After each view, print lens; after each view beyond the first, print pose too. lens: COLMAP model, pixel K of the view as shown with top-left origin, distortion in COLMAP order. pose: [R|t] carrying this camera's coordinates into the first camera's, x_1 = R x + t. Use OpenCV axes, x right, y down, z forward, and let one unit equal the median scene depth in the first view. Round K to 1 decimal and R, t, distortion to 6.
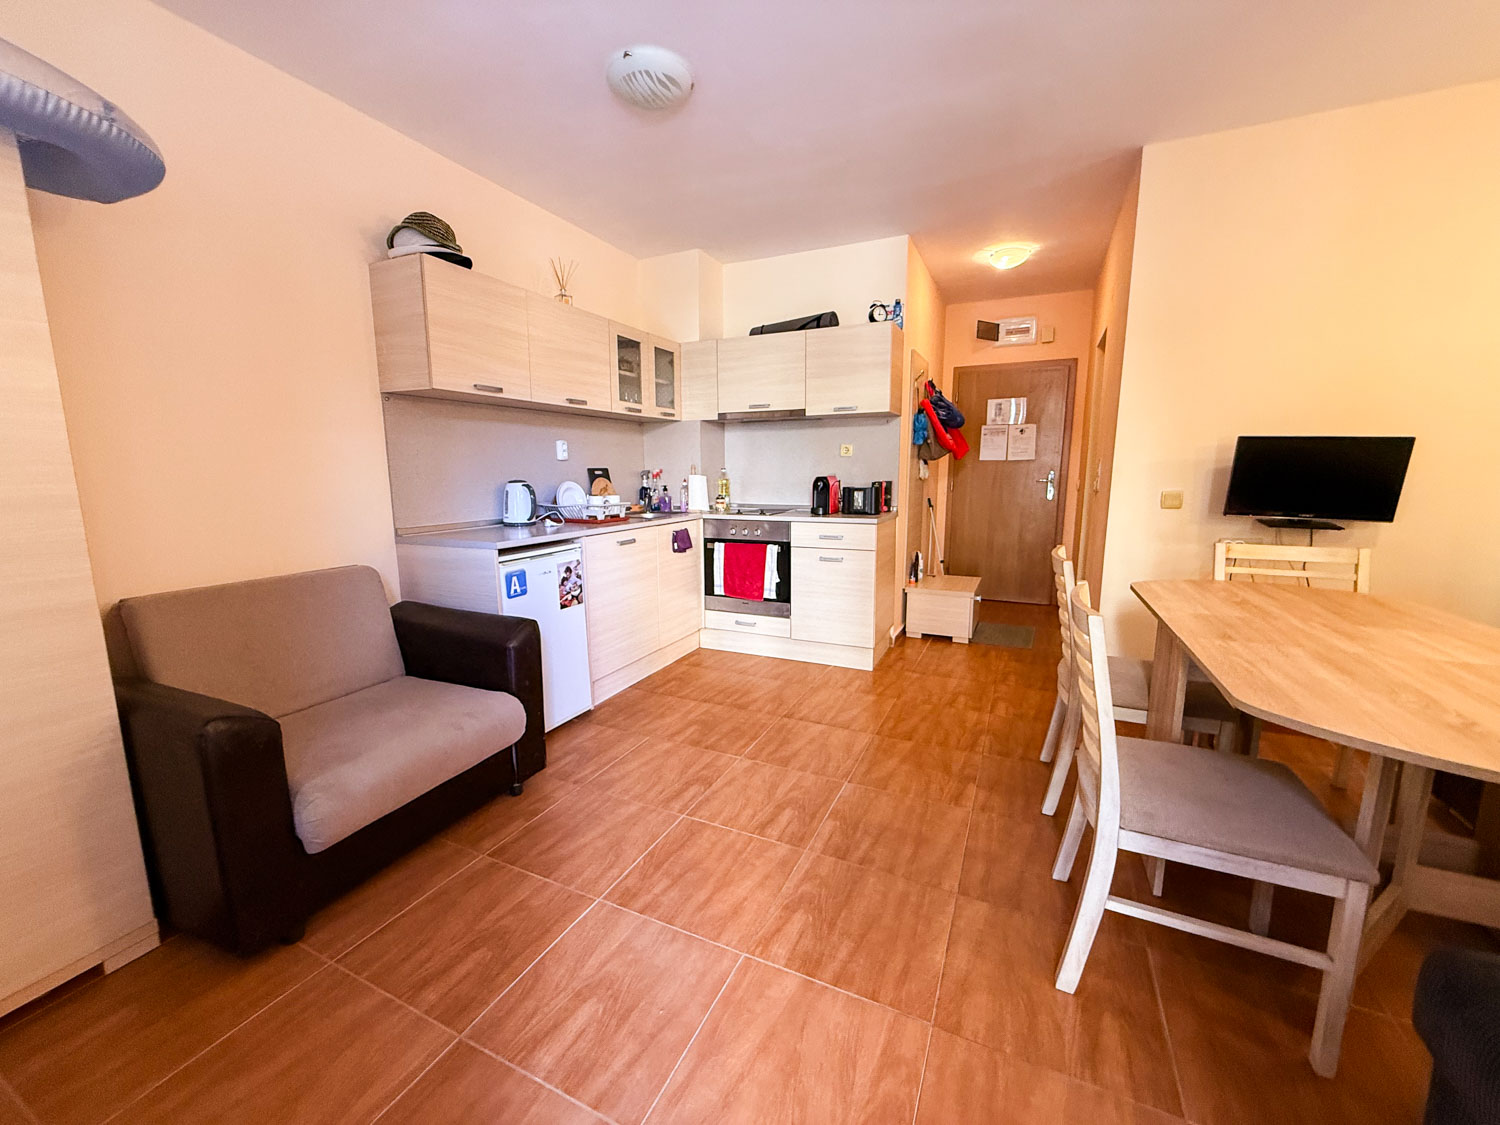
lens RADIAL K [[596.3, 0, 748.5], [0, 596.3, 564.1], [0, 0, 1]] dist [0.000980, -0.000196]
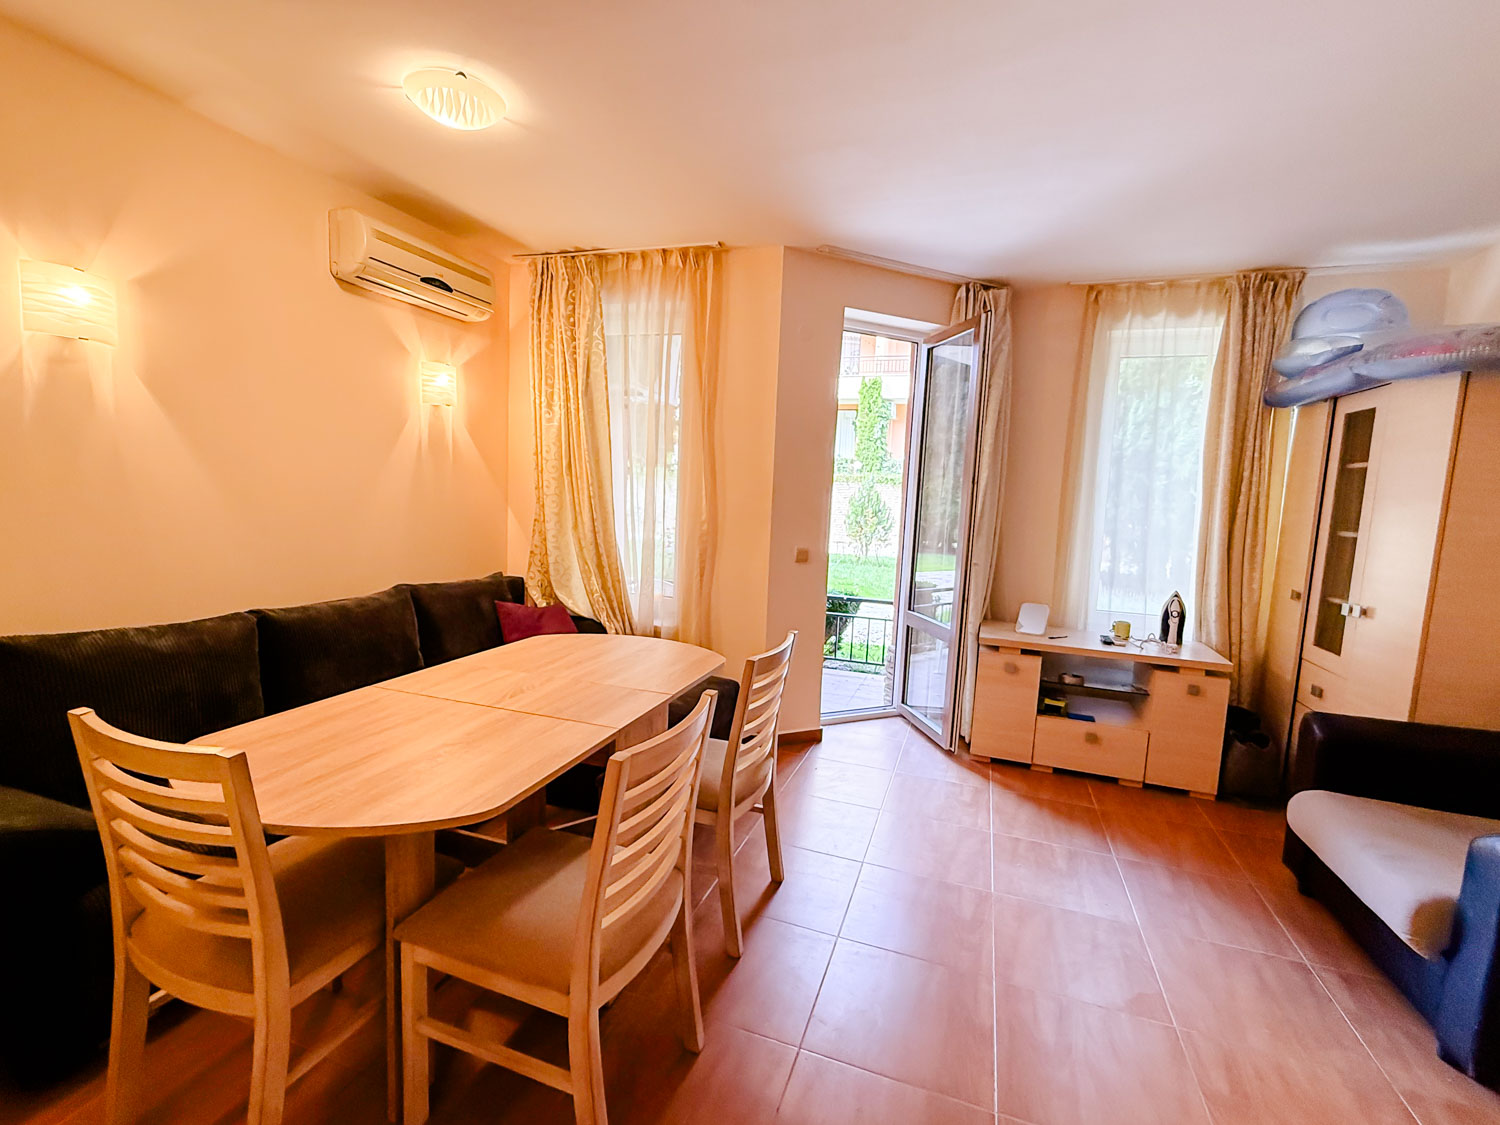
lens RADIAL K [[668.2, 0, 750.2], [0, 668.2, 565.2], [0, 0, 1]] dist [-0.001253, 0.000272]
pose [[-0.994037, -0.030078, -0.104811, 0.455840], [-0.057007, 0.962734, 0.264373, -0.286258], [0.092953, 0.268772, -0.958708, 1.368185]]
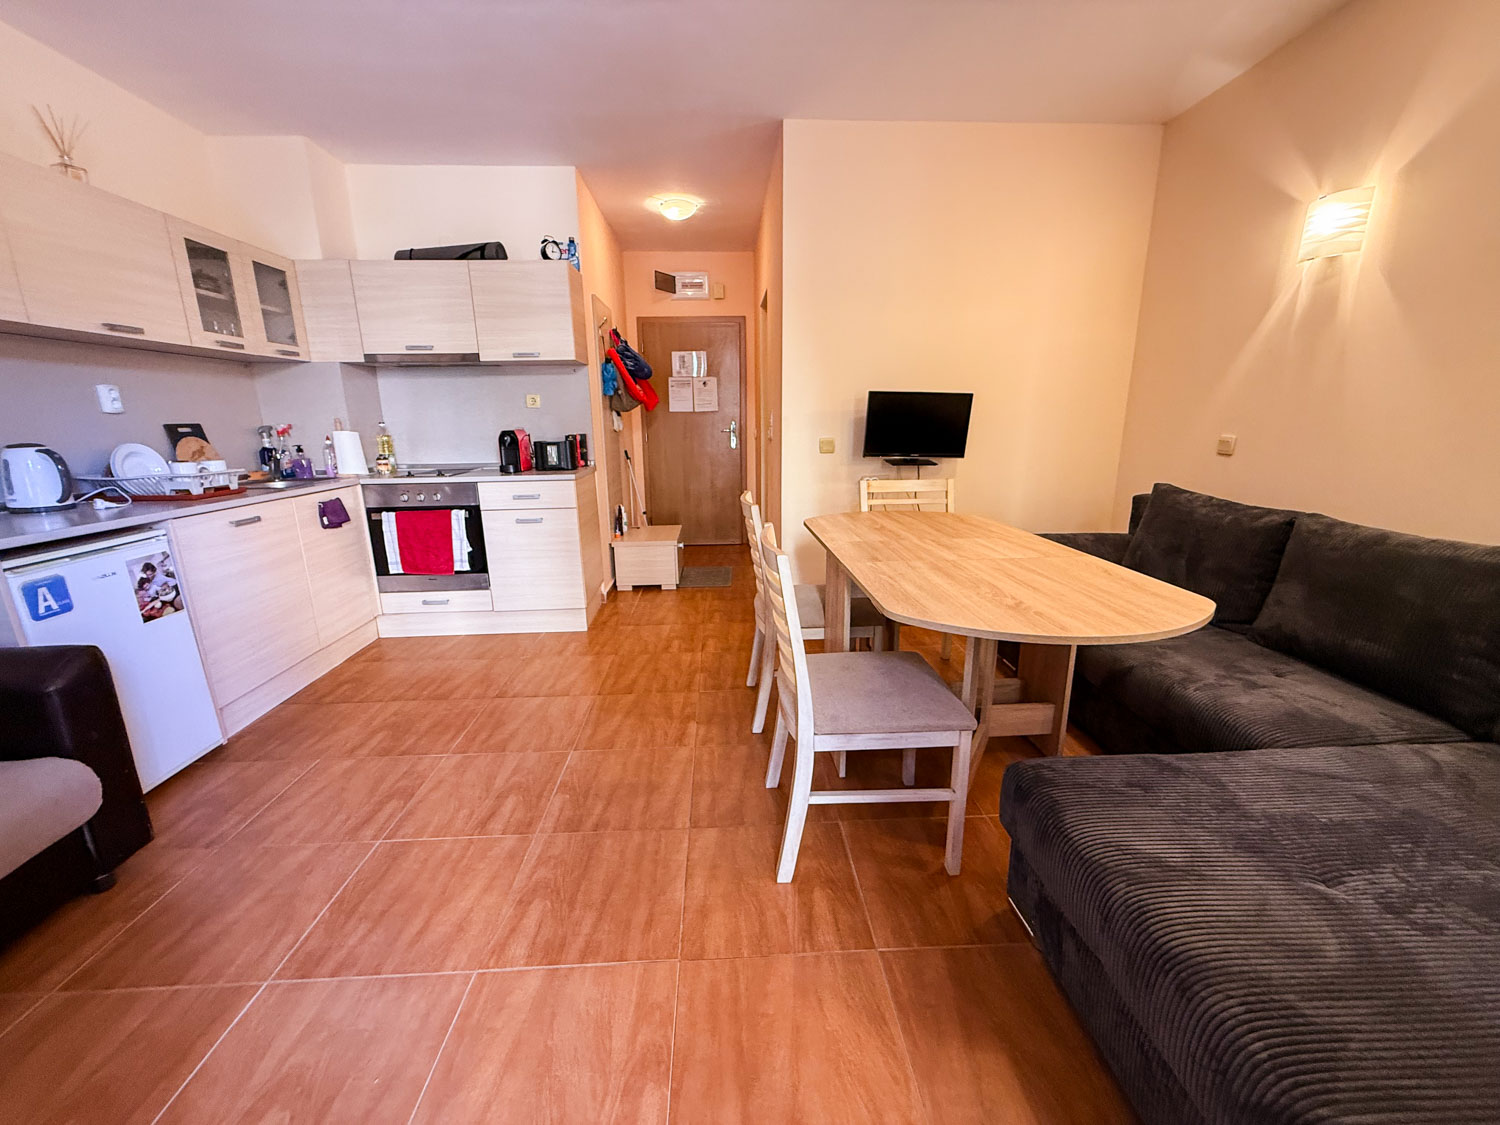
lens RADIAL K [[596.3, 0, 747.2], [0, 596.3, 563.5], [0, 0, 1]] dist [0.000980, -0.000196]
pose [[0.882171, -0.118767, 0.455706, 0.009926], [0.083495, 0.991791, 0.096849, -0.004997], [-0.463467, -0.047388, 0.884846, 0.026937]]
